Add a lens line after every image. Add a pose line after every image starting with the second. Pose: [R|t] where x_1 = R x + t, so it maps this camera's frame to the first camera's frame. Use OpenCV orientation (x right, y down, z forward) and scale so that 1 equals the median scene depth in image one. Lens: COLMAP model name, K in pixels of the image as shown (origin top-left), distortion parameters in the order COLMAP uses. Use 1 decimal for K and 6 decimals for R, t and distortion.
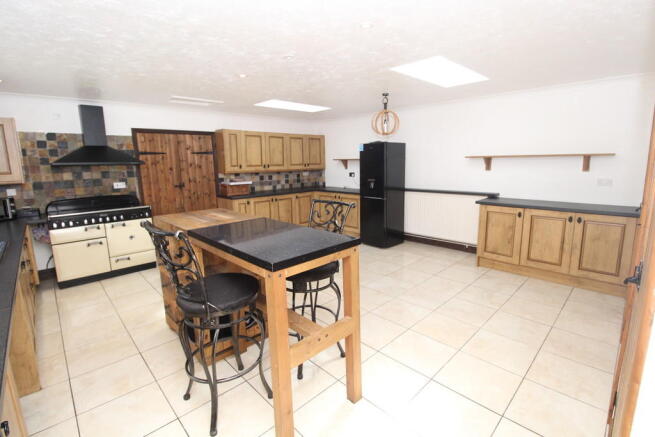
lens RADIAL K [[311.3, 0, 327.1], [0, 311.3, 214.3], [0, 0, 1]] dist [-0.018710, -0.000474]
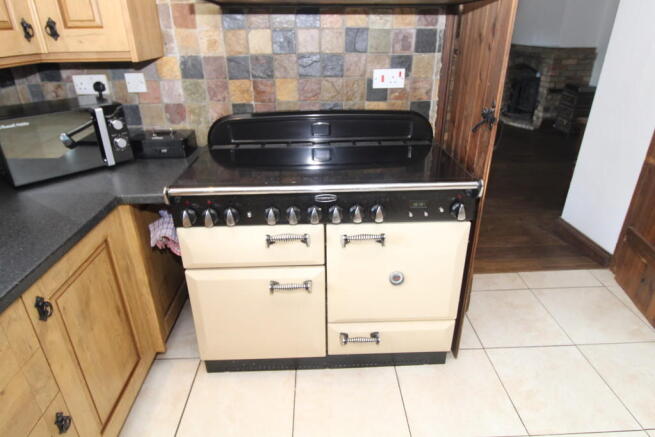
lens RADIAL K [[405.7, 0, 330.2], [0, 405.7, 219.3], [0, 0, 1]] dist [-0.009709, -0.000921]
pose [[0.756460, 0.288566, -0.586940, -0.487117], [-0.116535, 0.942514, 0.313189, -0.090590], [0.643575, -0.168516, 0.746602, 0.705775]]
